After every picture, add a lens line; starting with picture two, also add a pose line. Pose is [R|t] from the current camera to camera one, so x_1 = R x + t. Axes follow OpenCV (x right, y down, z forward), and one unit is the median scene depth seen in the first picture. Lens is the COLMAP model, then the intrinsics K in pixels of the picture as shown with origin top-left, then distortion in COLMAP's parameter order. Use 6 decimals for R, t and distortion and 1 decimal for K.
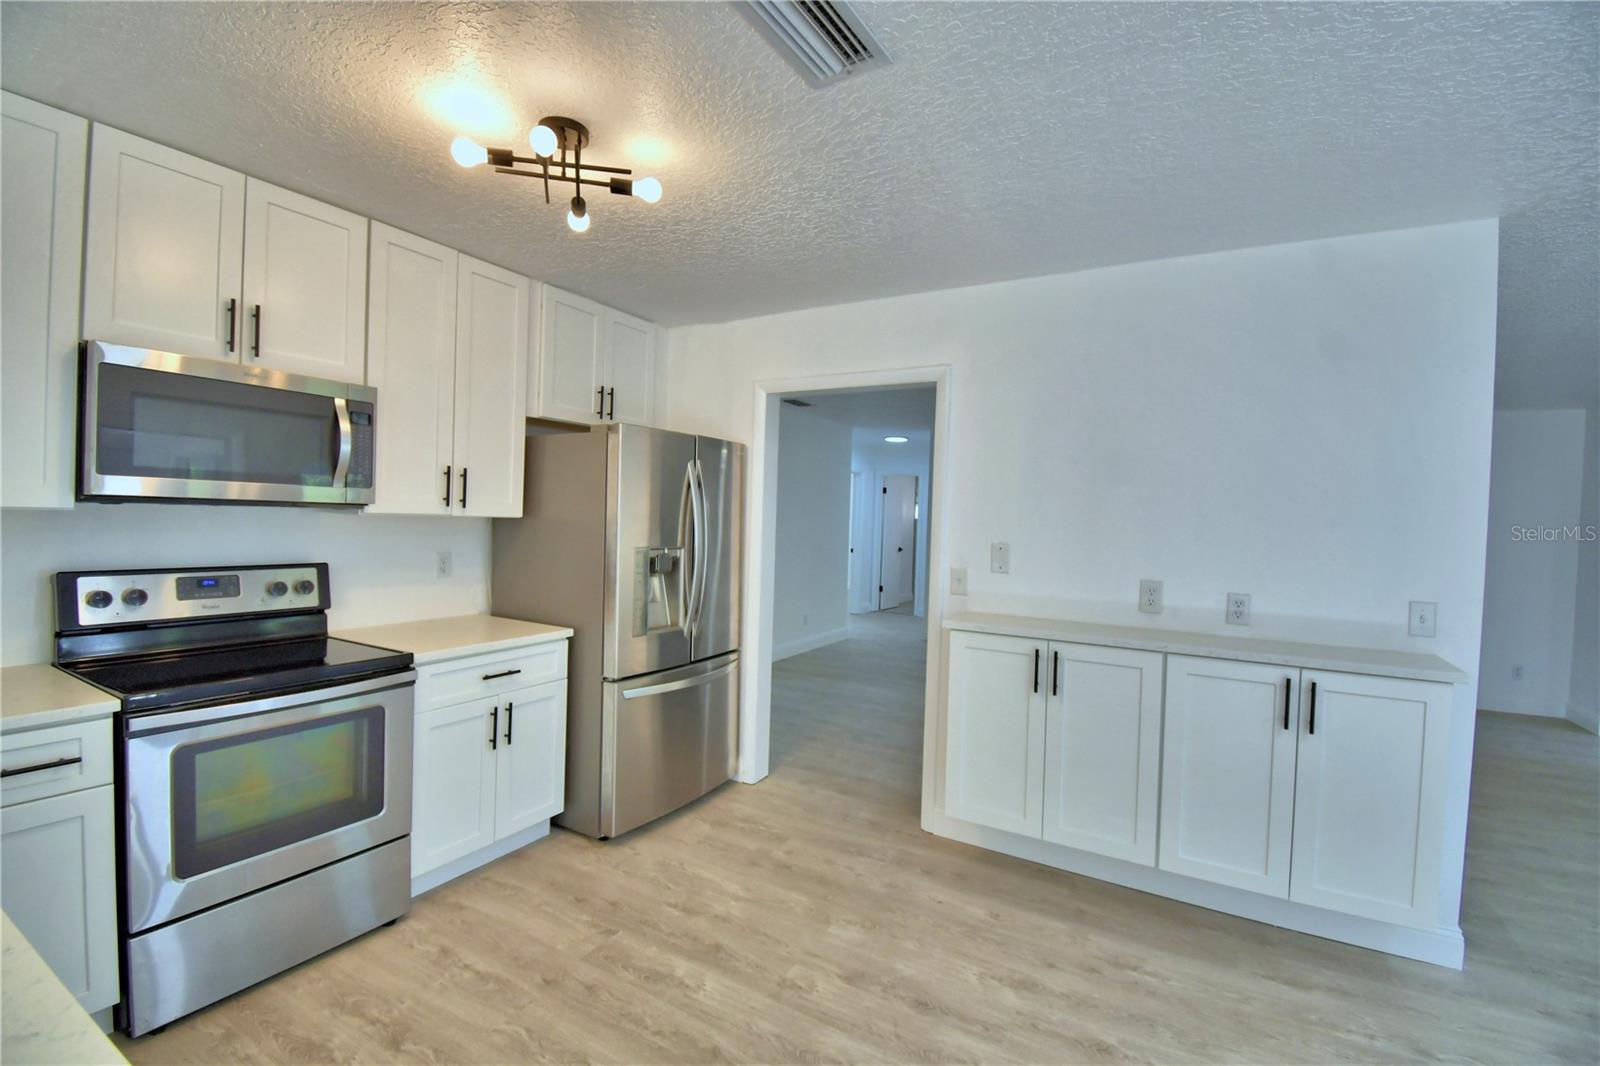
lens RADIAL K [[700.0, 0, 793.7], [0, 700.0, 532.4], [0, 0, 1]] dist [0.020245, -0.027070]
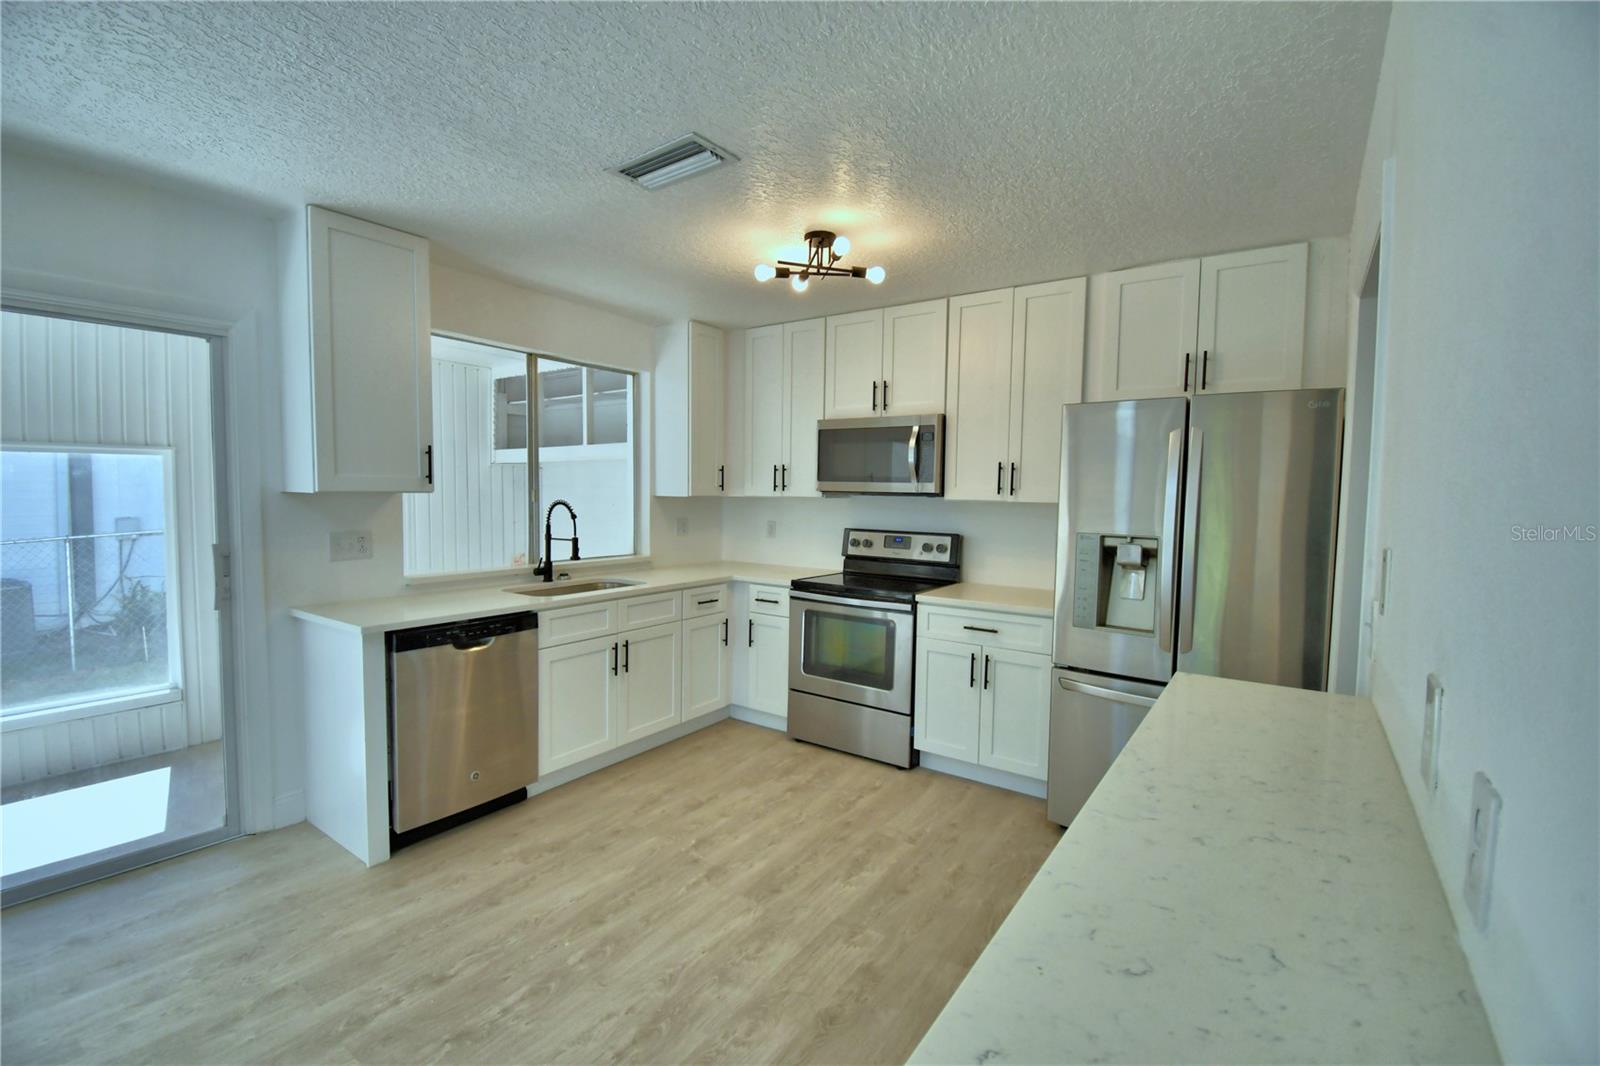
lens RADIAL K [[700.0, 0, 793.7], [0, 700.0, 532.4], [0, 0, 1]] dist [0.020245, -0.027070]
pose [[-0.080048, 0.026450, -0.996440, 0.931413], [-0.041842, 0.998678, 0.029870, 0.010974], [0.995912, 0.044084, -0.078835, 0.857195]]
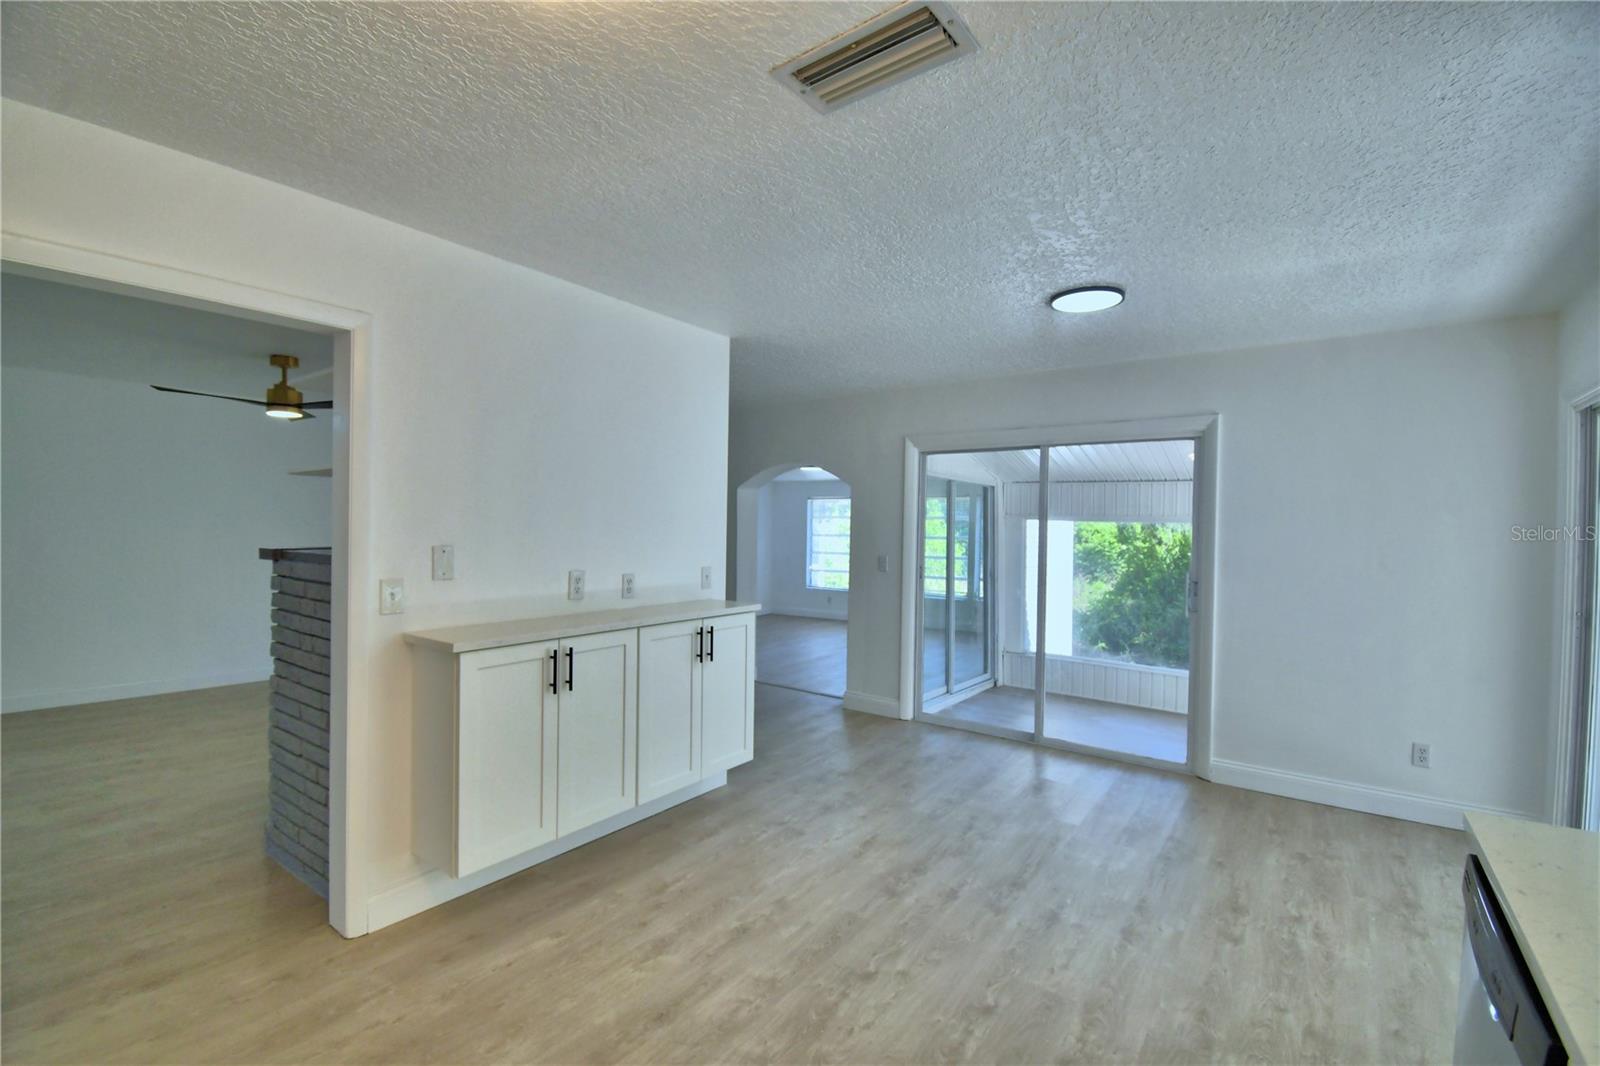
lens RADIAL K [[700.0, 0, 793.7], [0, 700.0, 532.4], [0, 0, 1]] dist [0.020245, -0.027070]
pose [[0.107891, -0.039015, 0.993397, -0.644159], [0.010489, 0.999219, 0.038105, -0.036379], [-0.994107, 0.006309, 0.108216, 0.605751]]
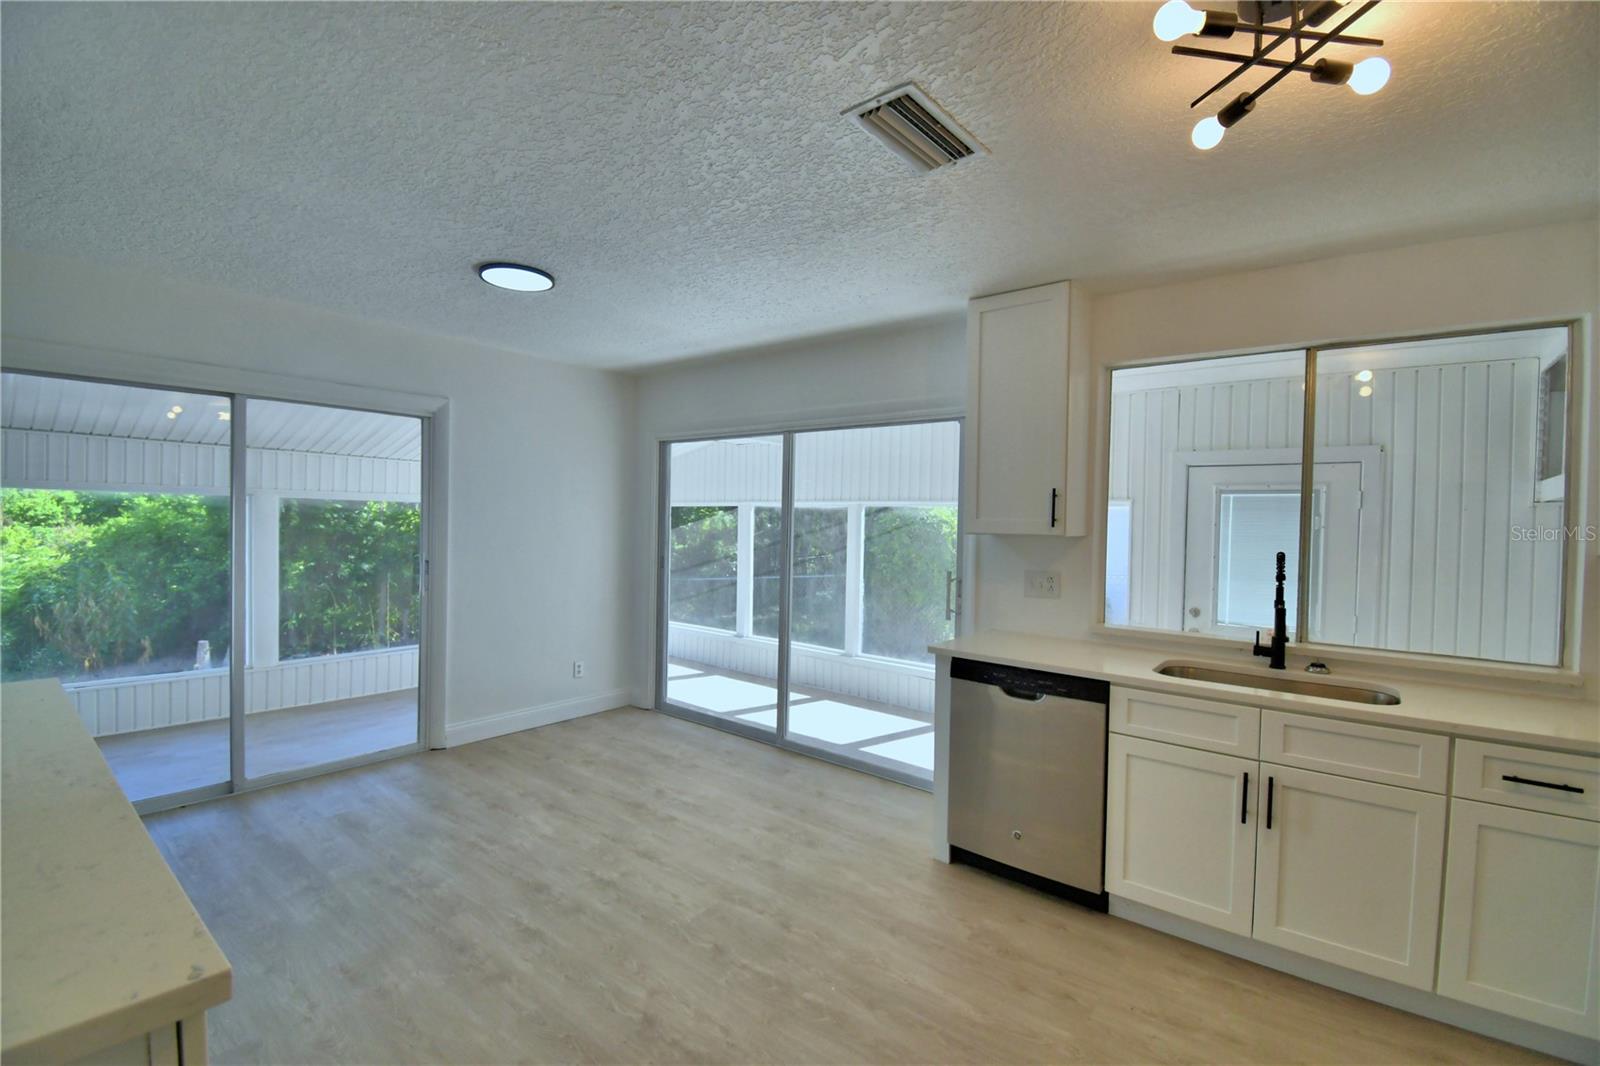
lens RADIAL K [[698.3, 0, 794.6], [0, 698.3, 528.7], [0, 0, 1]] dist [0.017079, -0.023464]
pose [[-0.987786, -0.055058, 0.145767, 0.010001], [-0.049019, 0.997797, 0.044708, -0.040500], [-0.147907, 0.037017, -0.988308, 1.387723]]
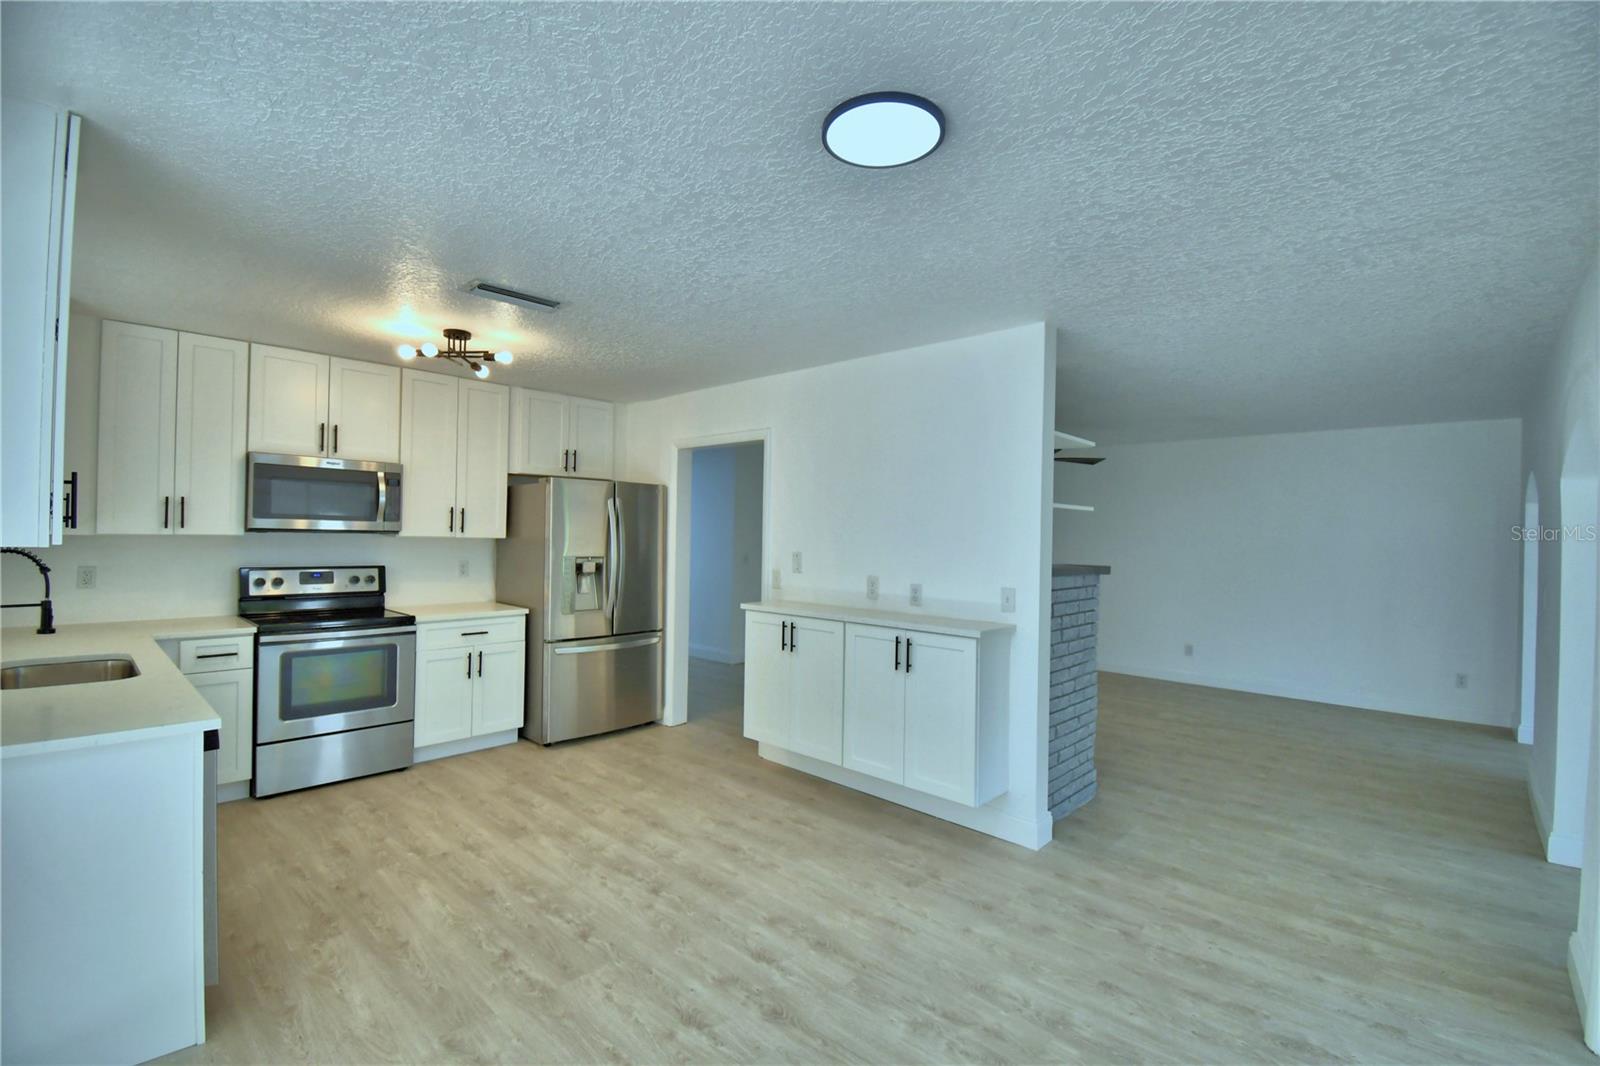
lens RADIAL K [[702.8, 0, 796.0], [0, 702.8, 535.4], [0, 0, 1]] dist [0.019301, -0.026419]
pose [[0.975115, -0.013254, -0.221303, 0.769964], [0.007176, 0.999575, -0.028247, 0.027984], [0.221583, 0.025956, 0.974796, -0.502997]]
